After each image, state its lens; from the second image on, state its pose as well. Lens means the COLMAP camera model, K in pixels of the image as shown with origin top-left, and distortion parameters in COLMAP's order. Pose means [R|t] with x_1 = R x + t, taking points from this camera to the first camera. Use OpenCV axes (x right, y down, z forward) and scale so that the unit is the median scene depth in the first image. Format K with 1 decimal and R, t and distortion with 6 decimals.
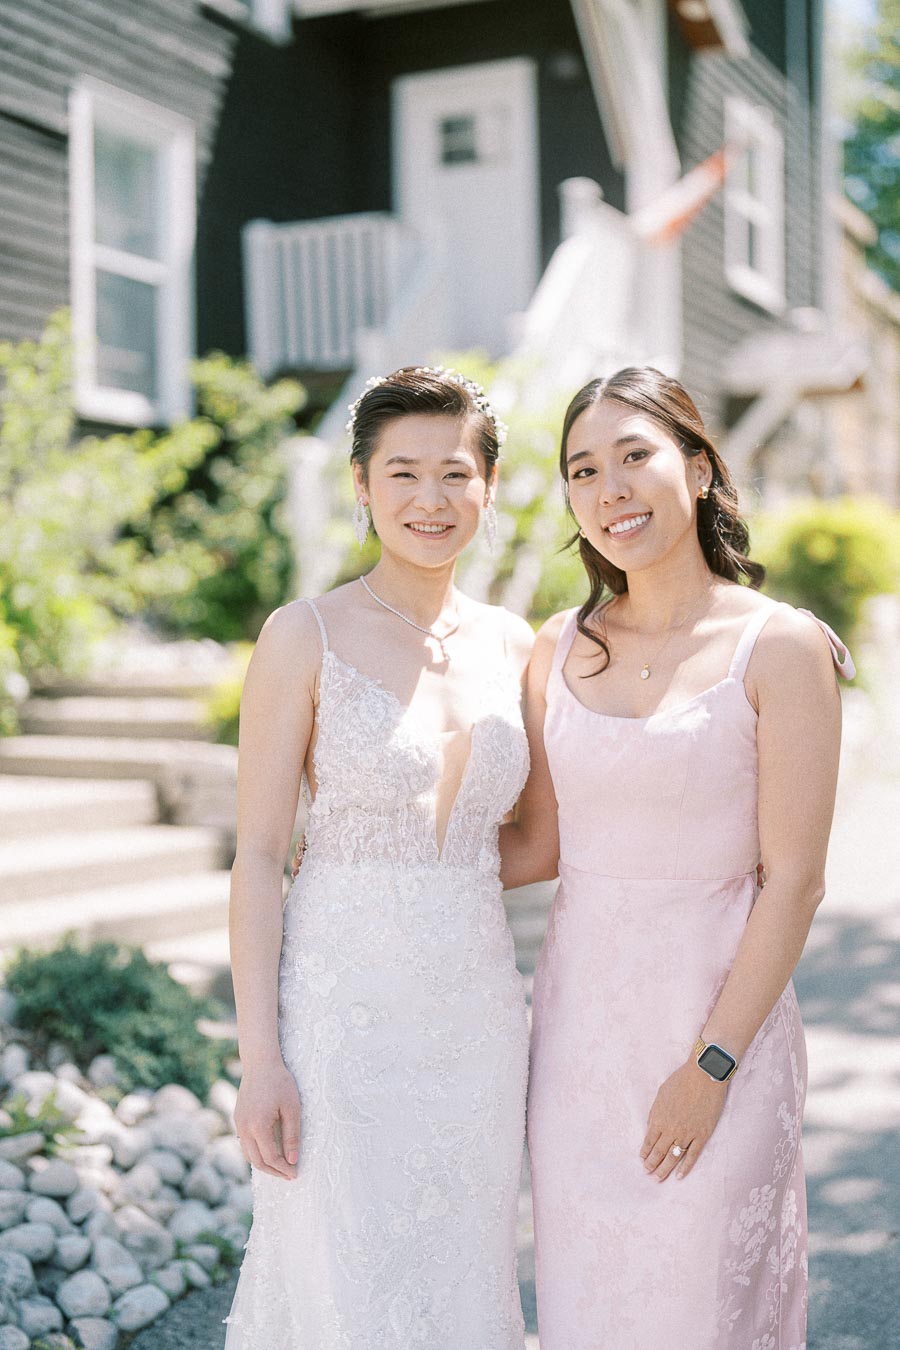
lens RADIAL K [[1909.2, 0, 449.1], [0, 1909.2, 660.7], [0, 0, 1]] dist [-0.010903, 0.070570]
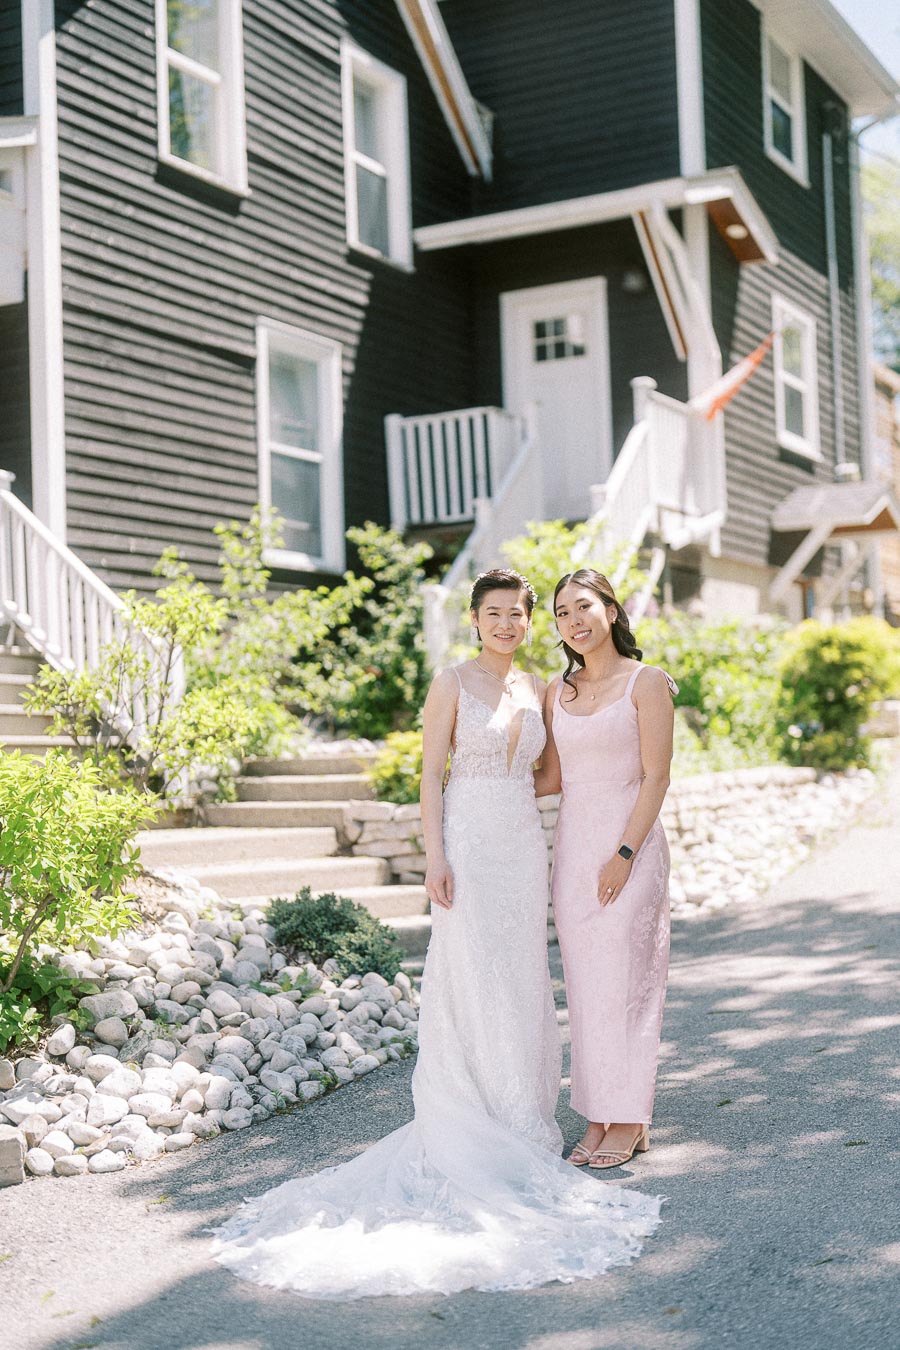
lens RADIAL K [[1853.6, 0, 450.0], [0, 1853.6, 675.0], [0, 0, 1]] dist [-0.001531, 0.032979]
pose [[0.997742, -0.023006, -0.063099, 0.014389], [0.019314, 0.998100, -0.058503, 0.022715], [0.064325, 0.057152, 0.996291, -0.269509]]
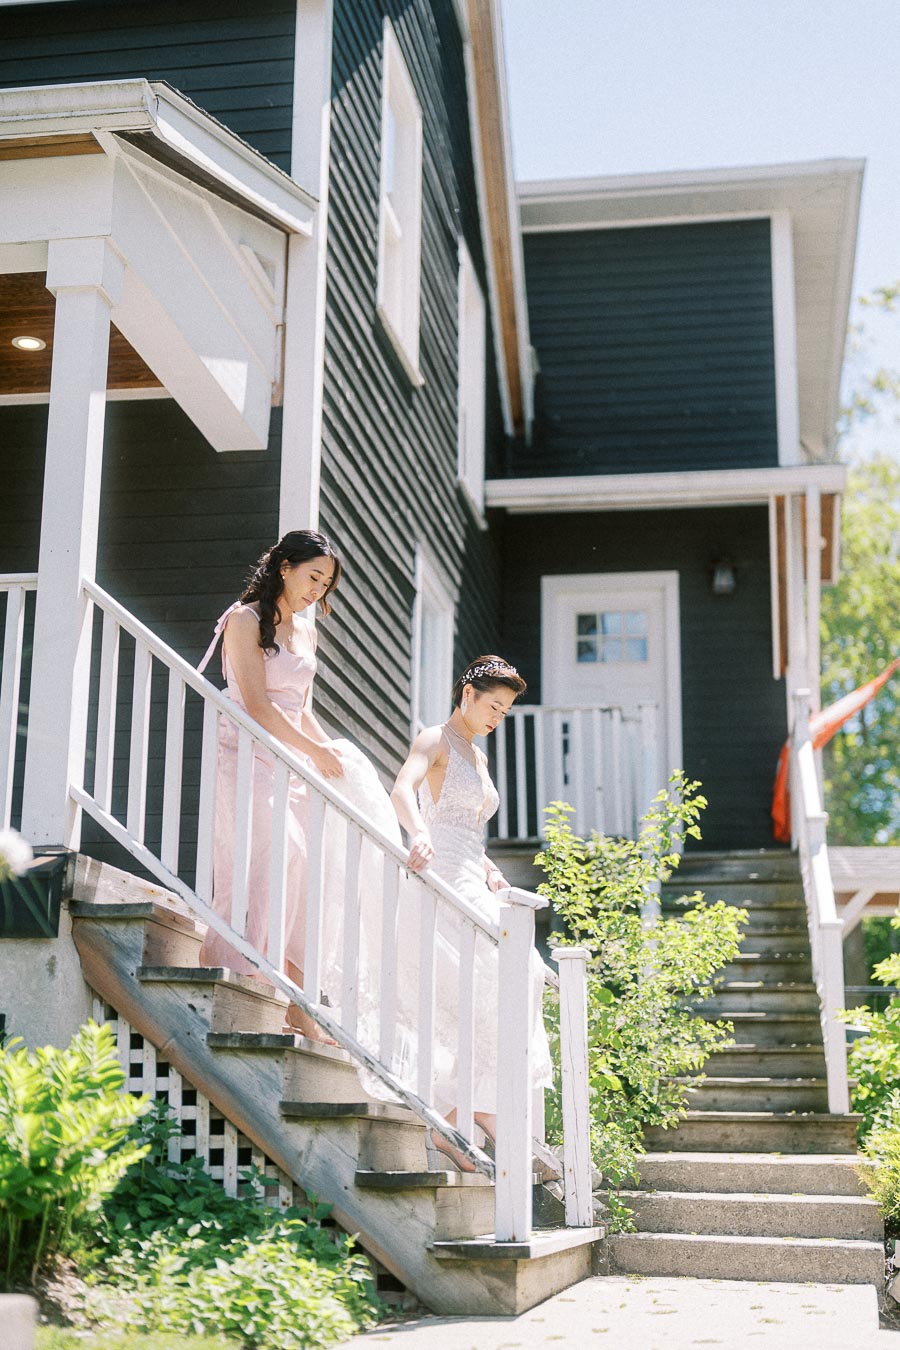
lens RADIAL K [[1853.6, 0, 450.0], [0, 1853.6, 675.0], [0, 0, 1]] dist [-0.001531, 0.032979]
pose [[0.966604, 0.086998, 0.241055, -0.413402], [-0.022852, 0.966129, -0.257047, 0.010913], [-0.255253, 0.242954, 0.935852, 0.107620]]
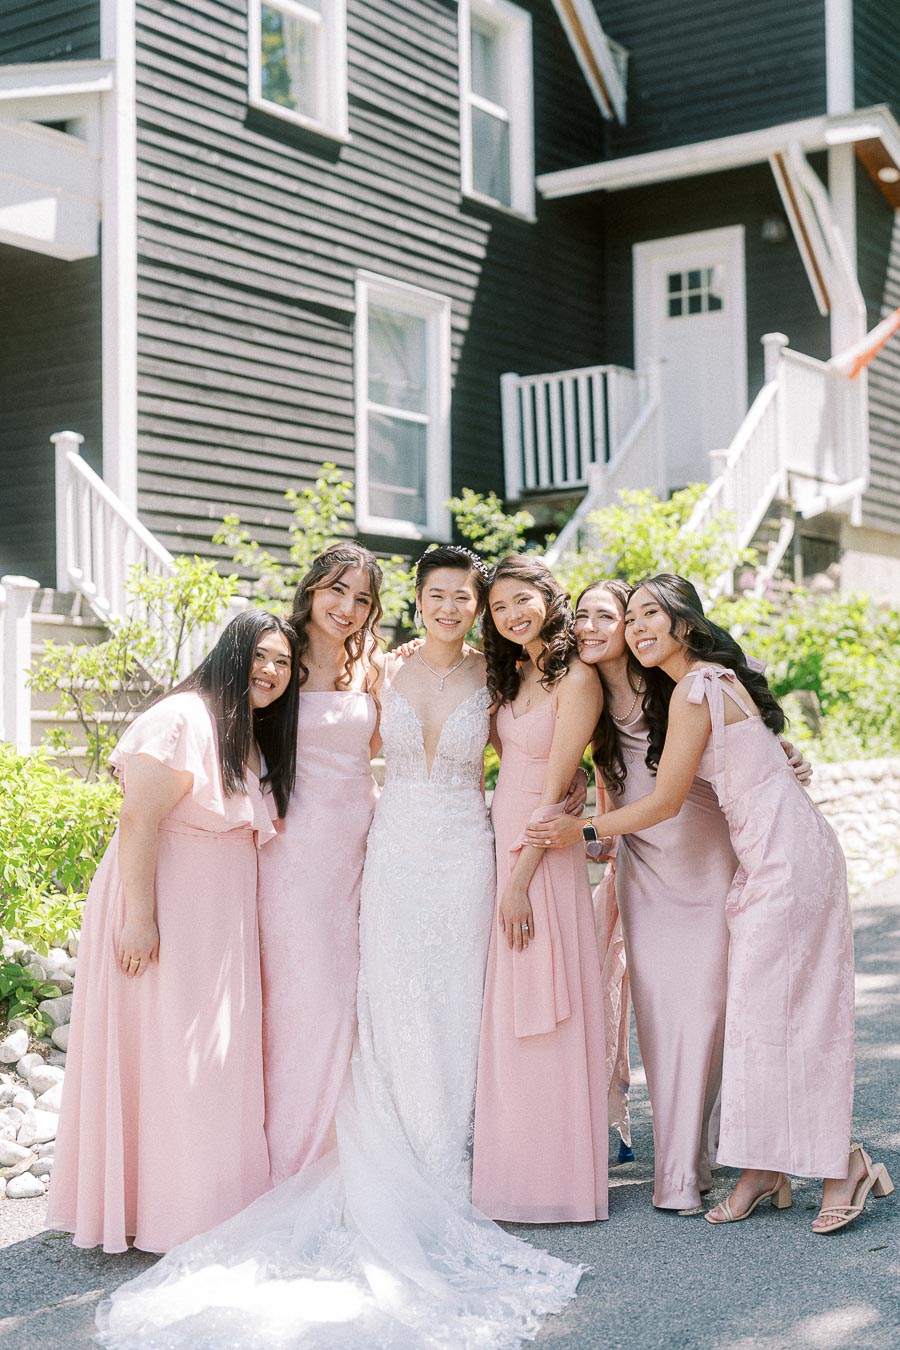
lens RADIAL K [[1909.2, 0, 449.1], [0, 1909.2, 660.7], [0, 0, 1]] dist [-0.010903, 0.070570]
pose [[0.985792, -0.006545, -0.167842, 0.075088], [-0.001842, 0.998759, -0.049762, 0.015414], [0.167960, 0.049364, 0.984557, -0.221598]]
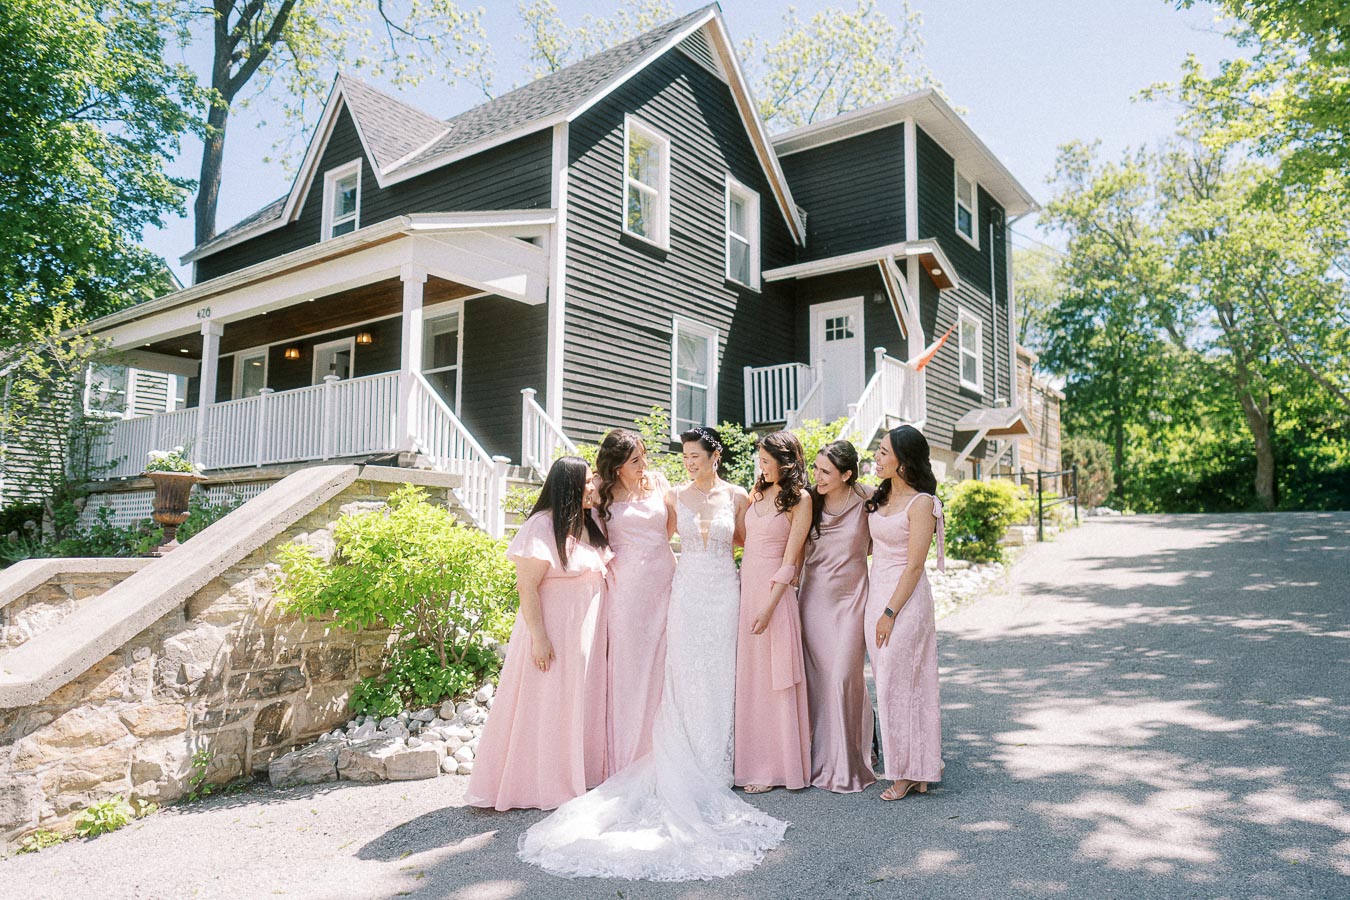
lens RADIAL K [[918.2, 0, 675.0], [0, 918.2, 450.0], [0, 0, 1]] dist [0.000263, 0.002147]
pose [[0.977565, -0.004052, -0.210593, 0.066627], [-0.021774, 0.992515, -0.120169, 0.025624], [0.209504, 0.122059, 0.970160, -0.177700]]
